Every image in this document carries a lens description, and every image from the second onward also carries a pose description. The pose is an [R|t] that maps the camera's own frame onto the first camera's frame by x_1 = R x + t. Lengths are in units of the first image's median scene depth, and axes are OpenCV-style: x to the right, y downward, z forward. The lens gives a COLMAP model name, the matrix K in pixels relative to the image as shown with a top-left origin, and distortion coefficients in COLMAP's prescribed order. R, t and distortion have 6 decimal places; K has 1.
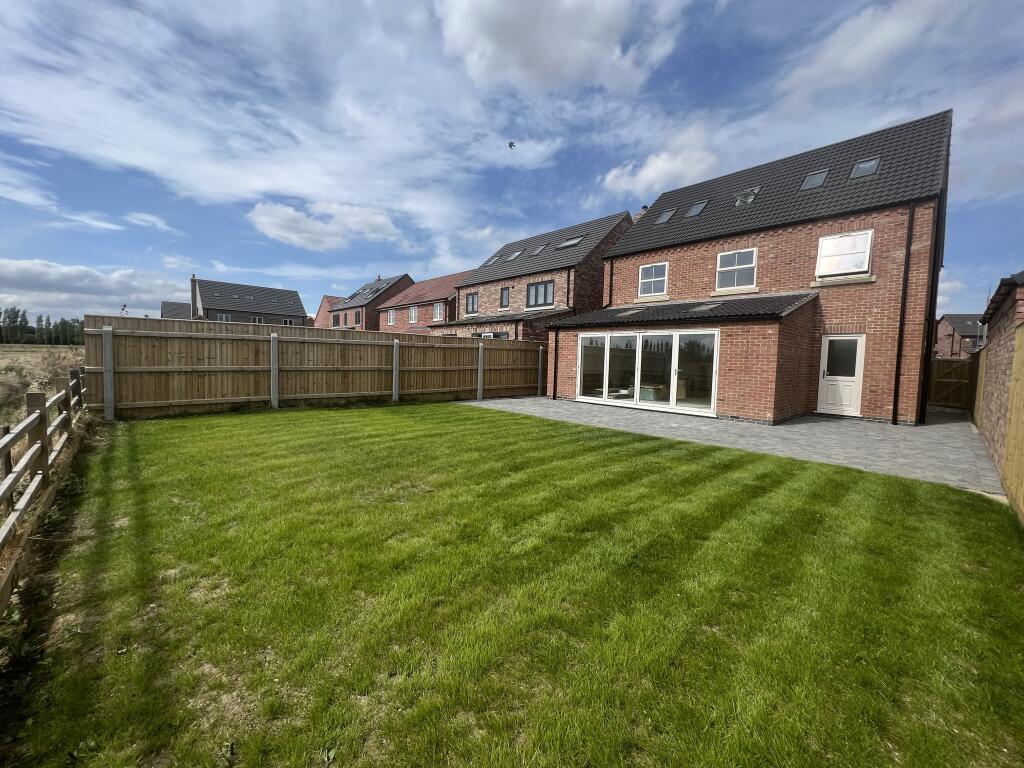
lens RADIAL K [[405.0, 0, 510.1], [0, 405.0, 379.9], [0, 0, 1]] dist [-0.001869, 0.000037]
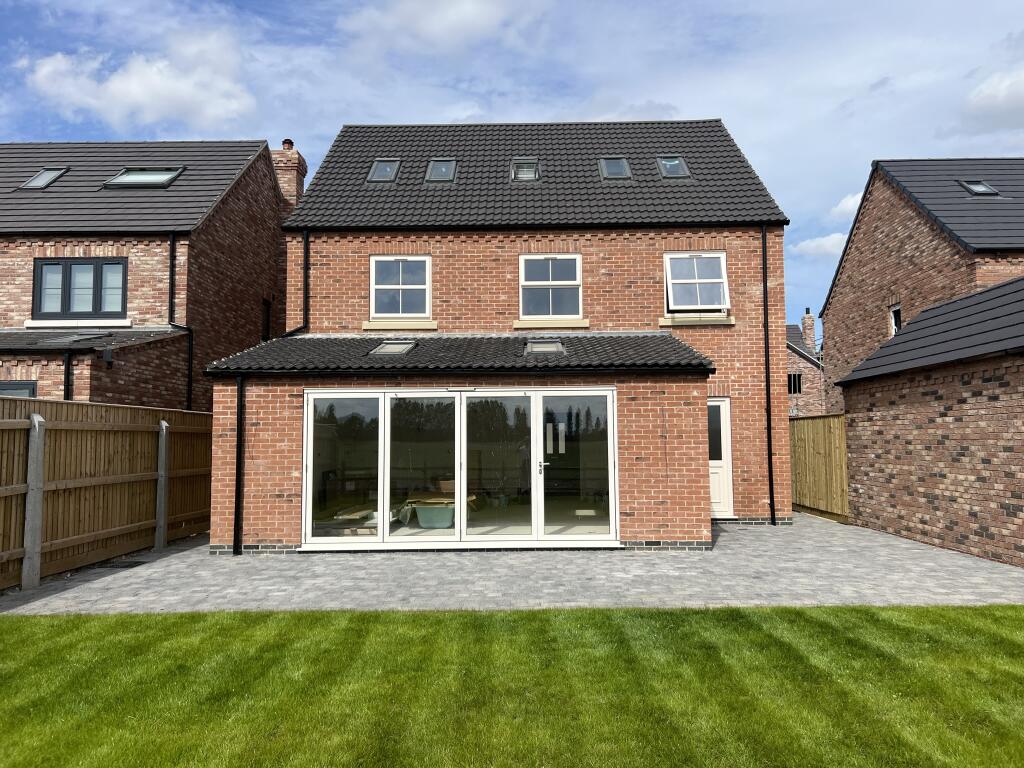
lens RADIAL K [[733.3, 0, 515.6], [0, 733.3, 394.8], [0, 0, 1]] dist [0.049217, -0.016618]
pose [[0.697153, 0.010886, 0.716840, -0.218633], [0.064574, 0.994867, -0.077908, -0.032505], [-0.714009, 0.100603, 0.692871, 0.283651]]
